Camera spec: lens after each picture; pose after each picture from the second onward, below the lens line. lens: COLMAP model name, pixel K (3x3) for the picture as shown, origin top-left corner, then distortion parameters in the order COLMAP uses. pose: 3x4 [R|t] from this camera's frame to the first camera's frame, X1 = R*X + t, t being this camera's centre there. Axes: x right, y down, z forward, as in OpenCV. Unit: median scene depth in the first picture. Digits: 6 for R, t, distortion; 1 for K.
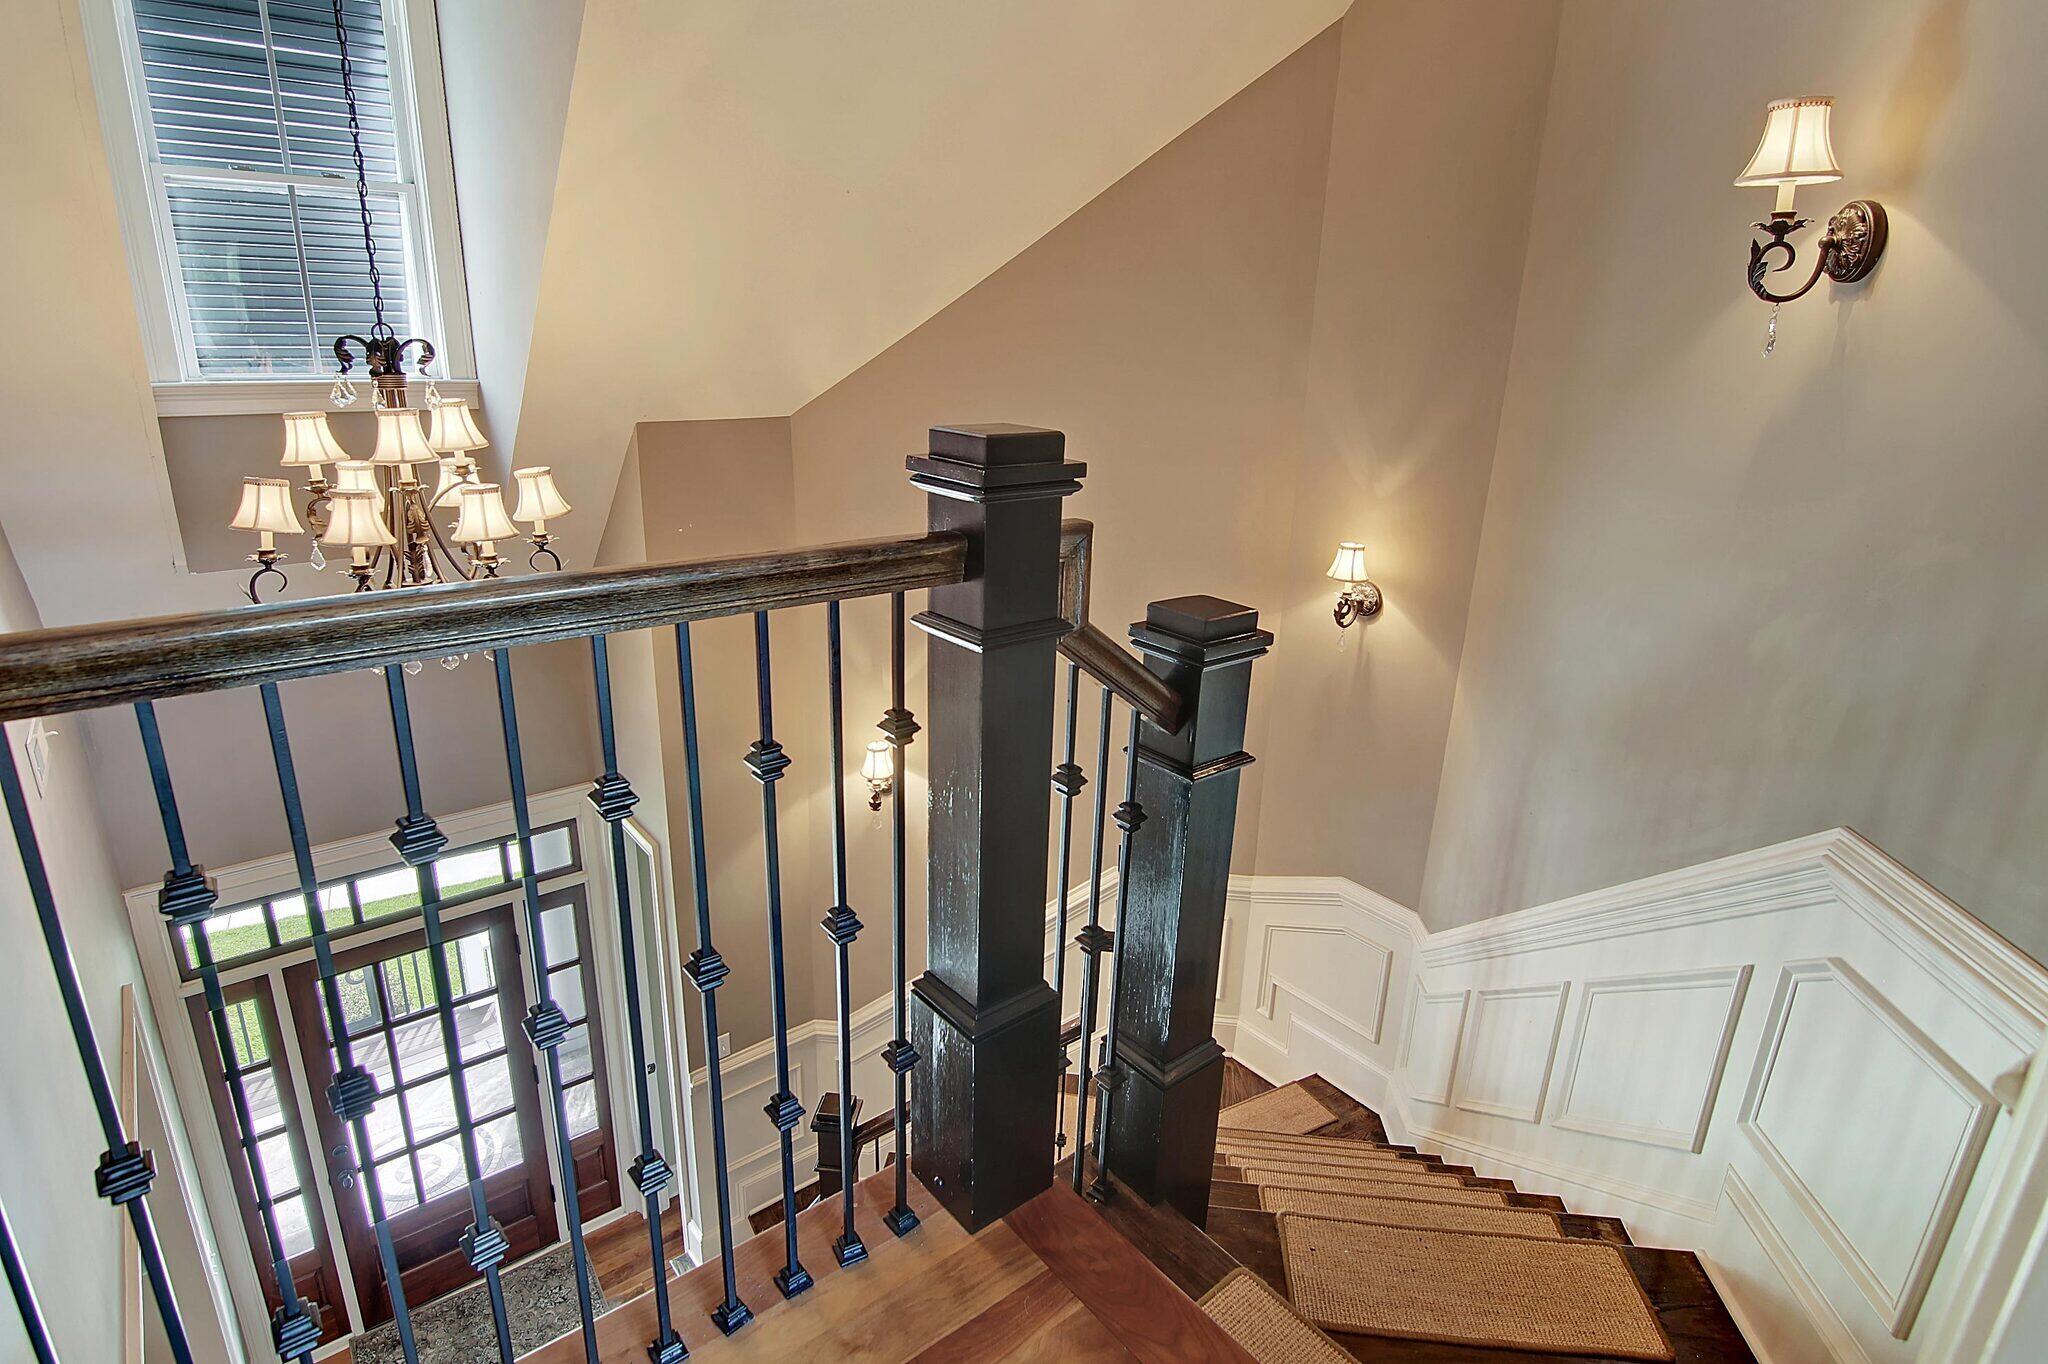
lens RADIAL K [[1068.8, 0, 1025.2], [0, 1068.8, 673.4], [0, 0, 1]] dist [-0.018320, -0.001565]
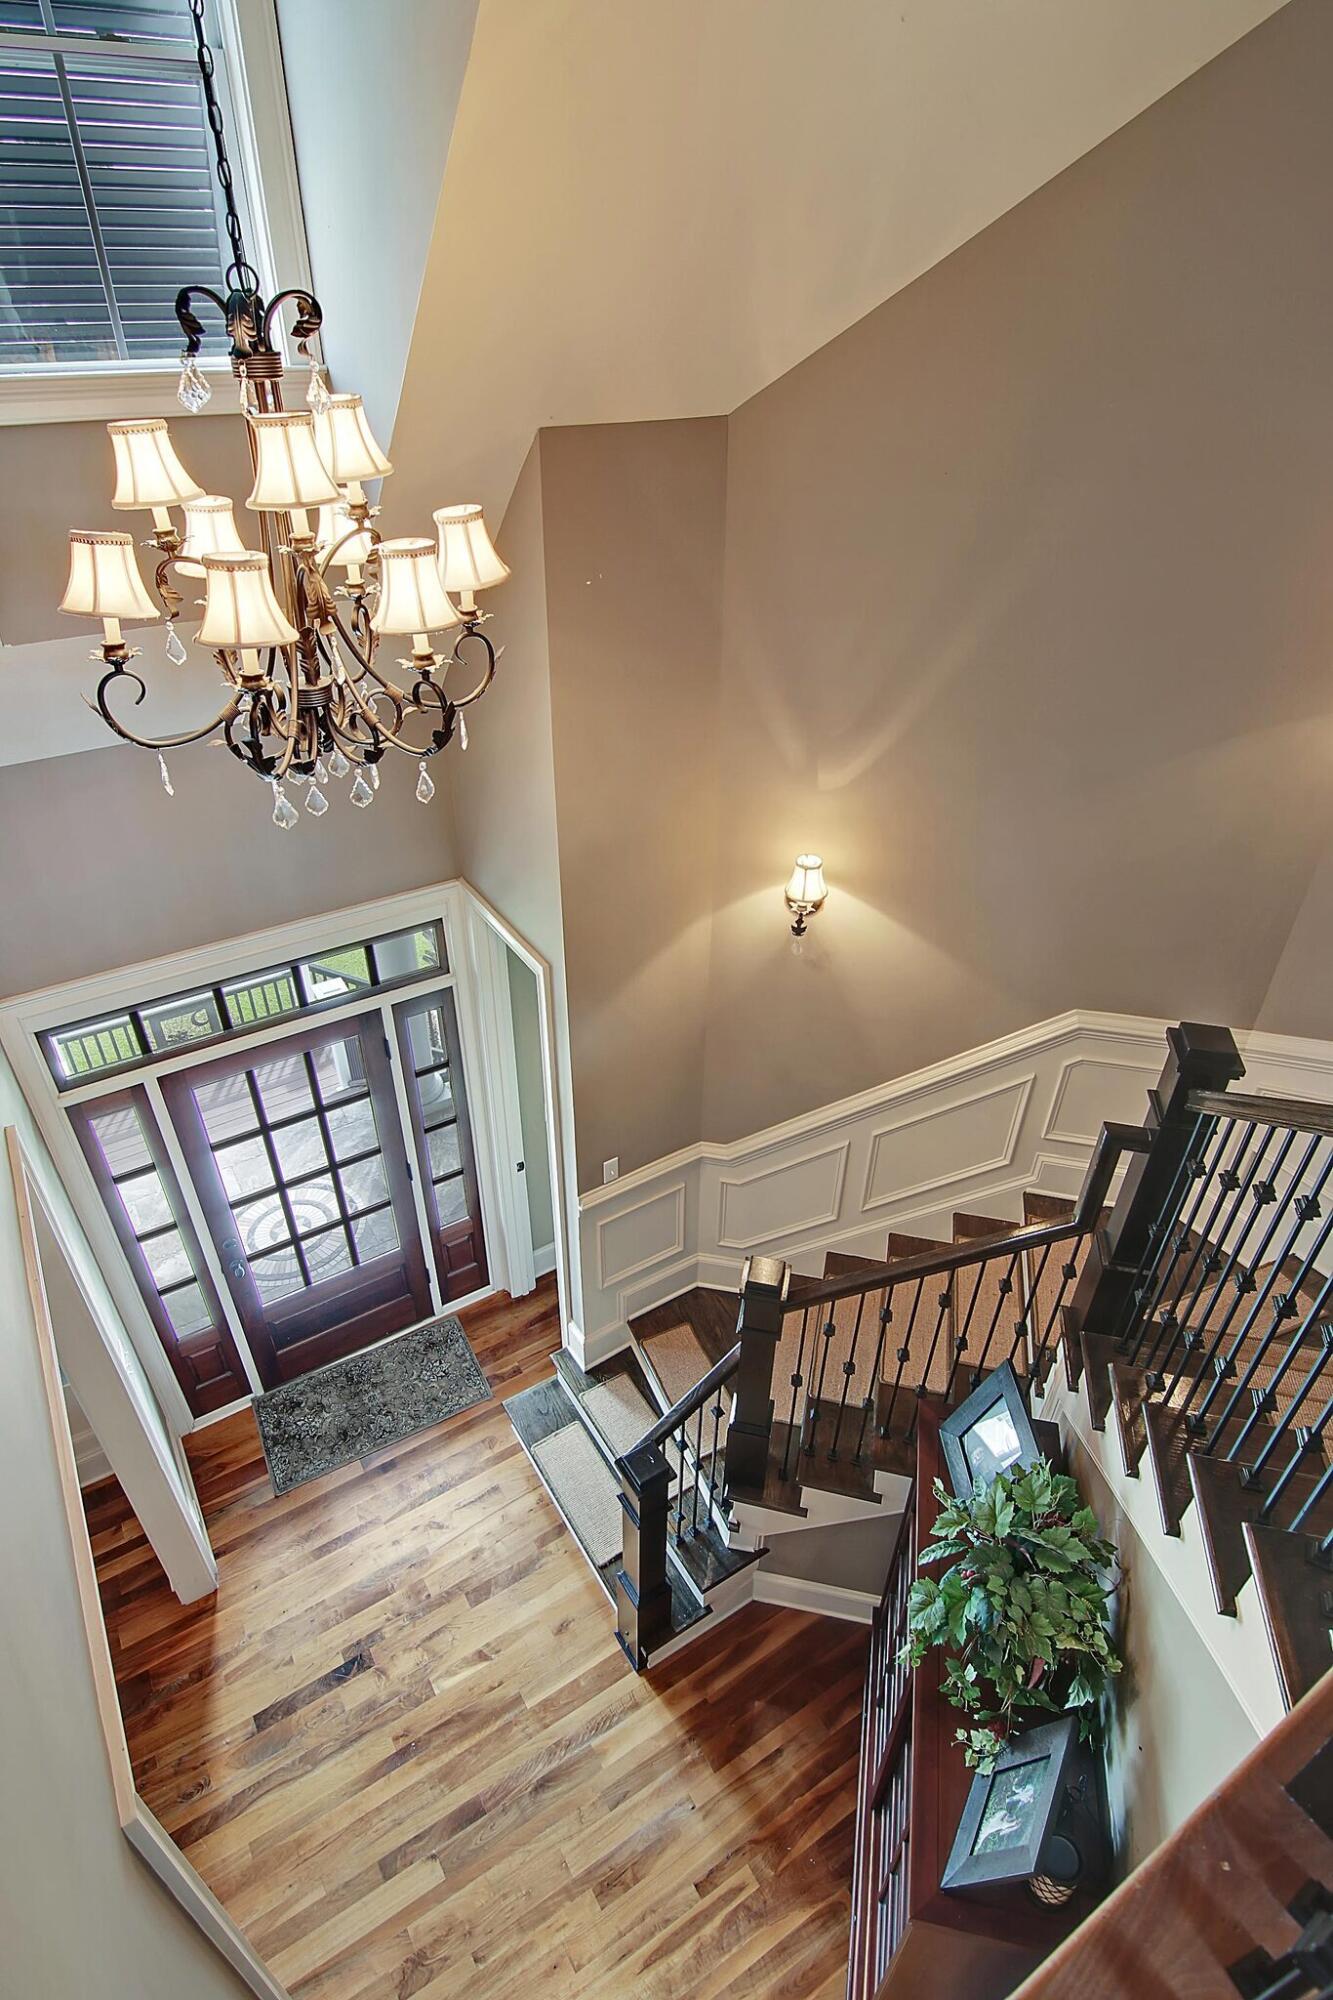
lens RADIAL K [[1043.7, 0, 665.9], [0, 1043.7, 1009.8], [0, 0, 1]] dist [-0.018320, -0.001565]
pose [[0.993055, 0.050941, -0.106049, -0.245210], [-0.018502, 0.957803, 0.286831, -0.078994], [0.116186, -0.282877, 0.952093, 0.294491]]
